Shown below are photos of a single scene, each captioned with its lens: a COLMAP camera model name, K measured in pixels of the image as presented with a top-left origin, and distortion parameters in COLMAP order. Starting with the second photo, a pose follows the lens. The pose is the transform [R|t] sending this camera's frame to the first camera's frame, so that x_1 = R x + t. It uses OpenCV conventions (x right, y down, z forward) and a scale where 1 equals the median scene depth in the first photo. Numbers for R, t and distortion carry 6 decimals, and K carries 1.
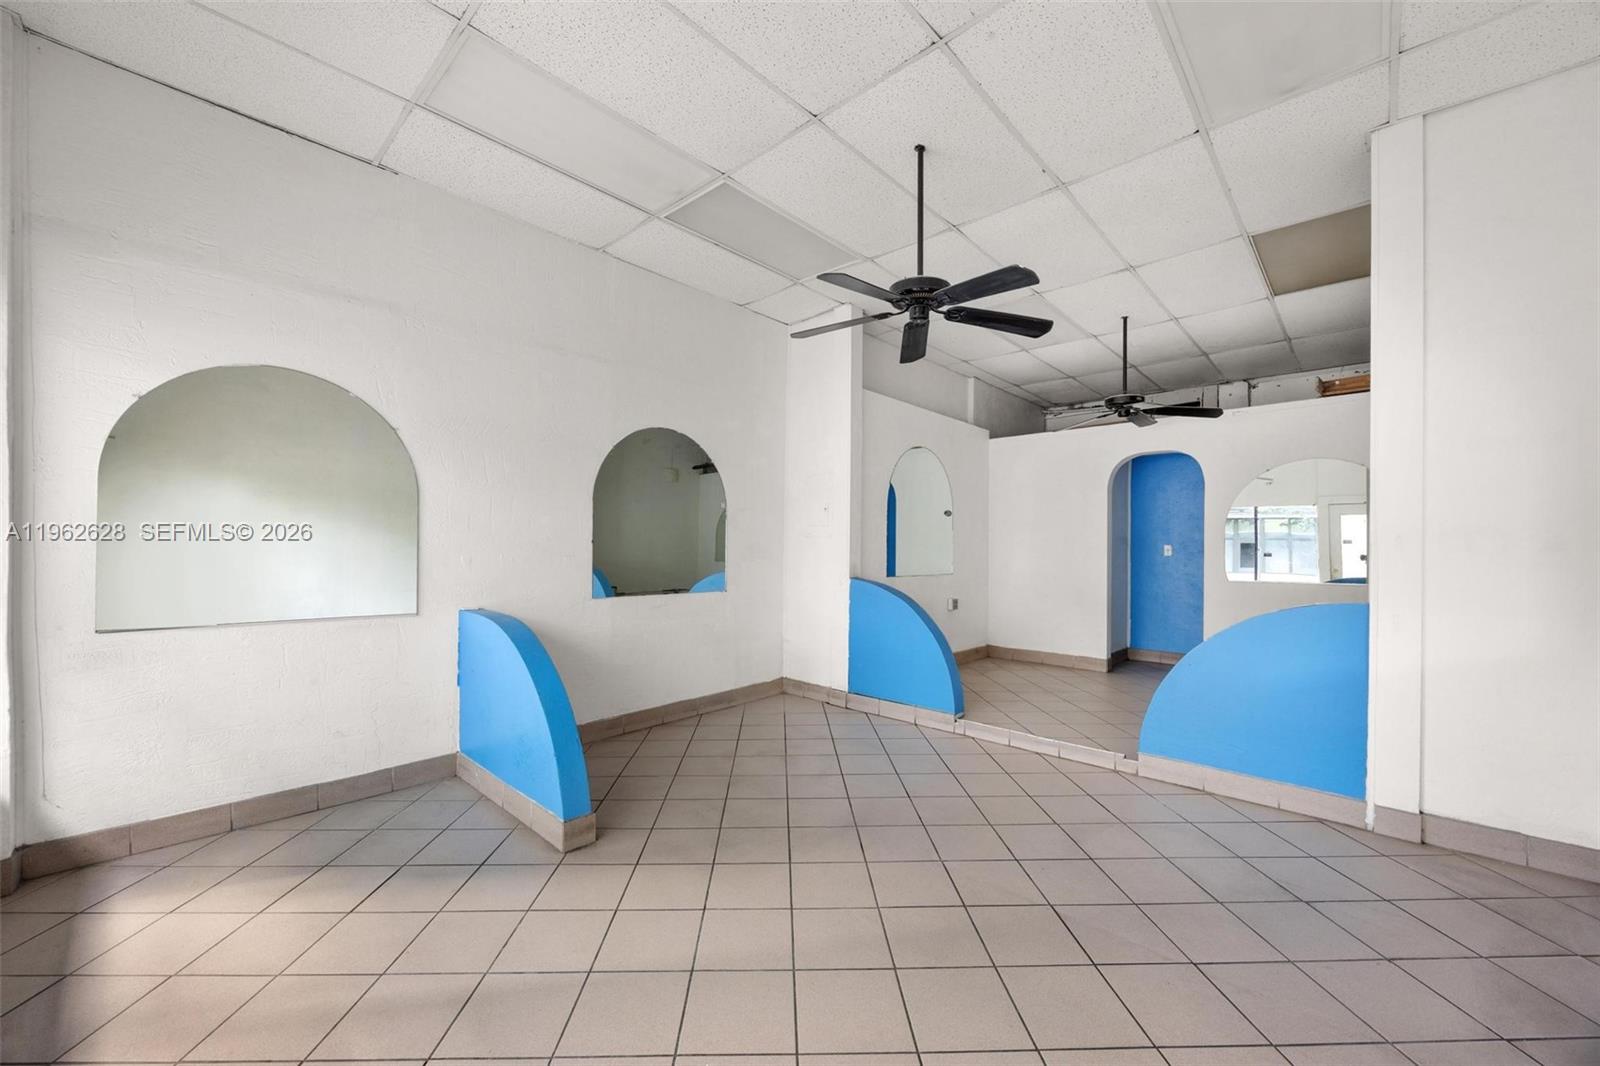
lens RADIAL K [[613.1, 0, 801.3], [0, 613.1, 553.5], [0, 0, 1]] dist [-0.000089, -0.000035]
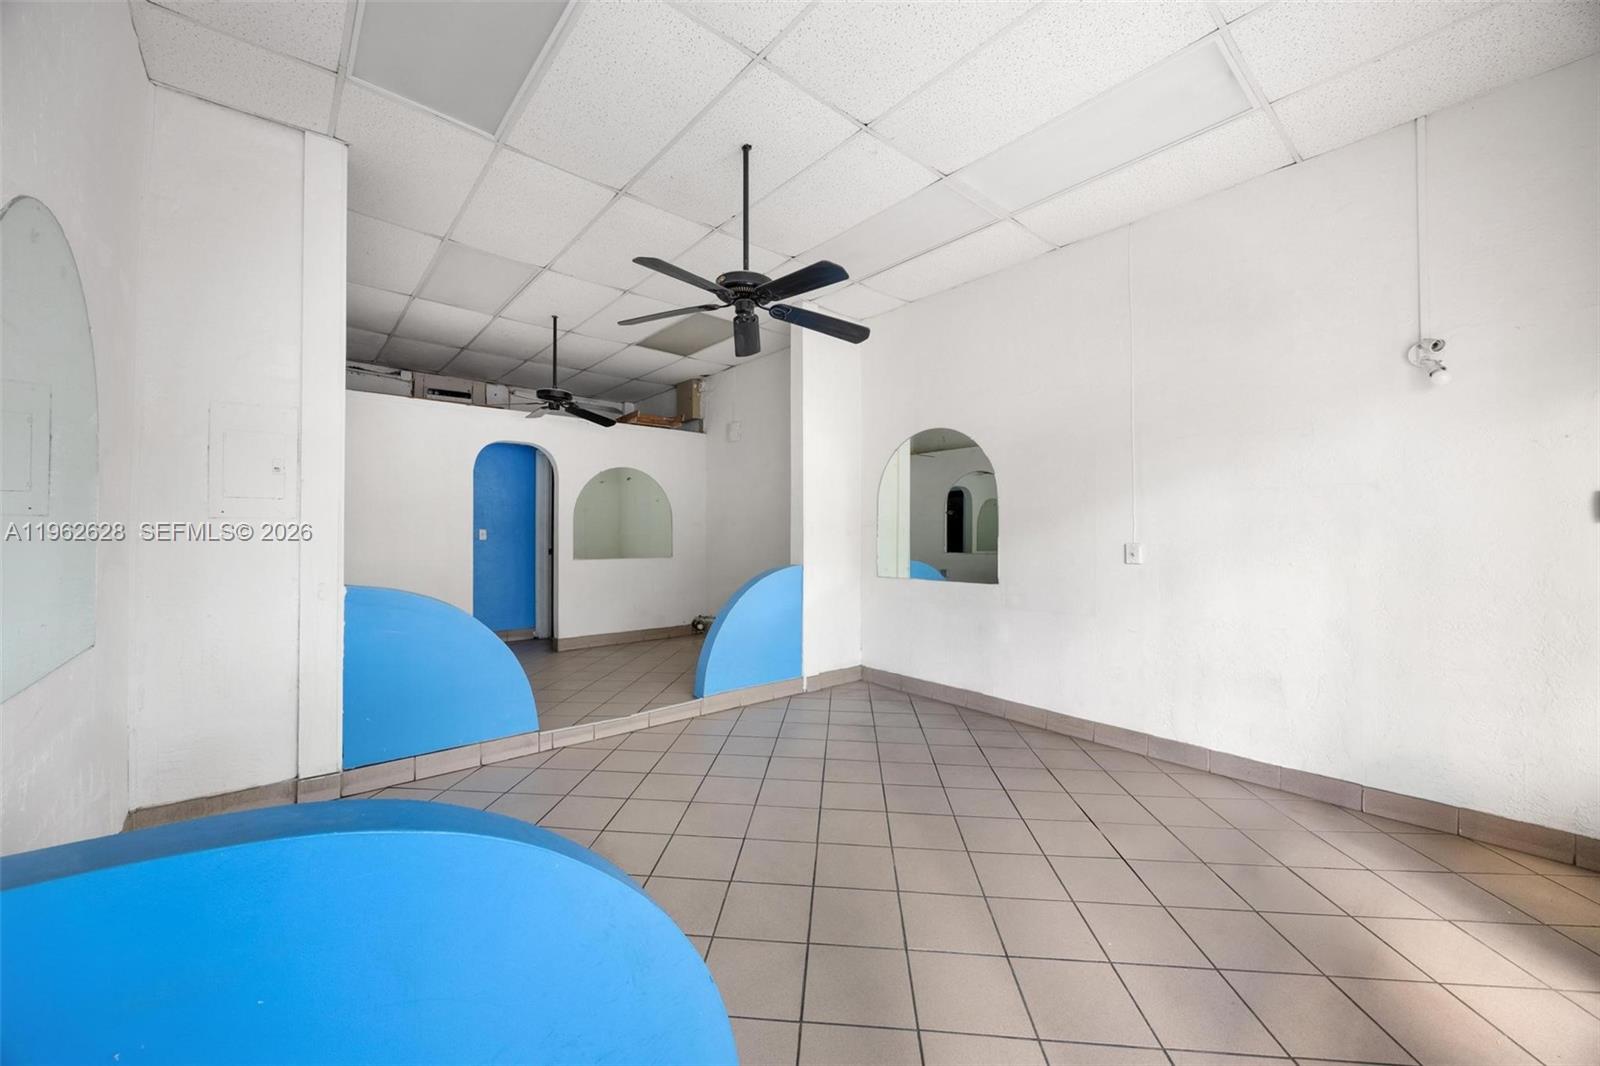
lens RADIAL K [[617.9, 0, 782.1], [0, 617.9, 524.9], [0, 0, 1]] dist [-0.000821, -0.000183]
pose [[0.120600, 0.004663, 0.992690, -0.501556], [0.010248, 0.999930, -0.005942, -0.013914], [-0.992648, 0.010890, 0.120544, 0.493913]]
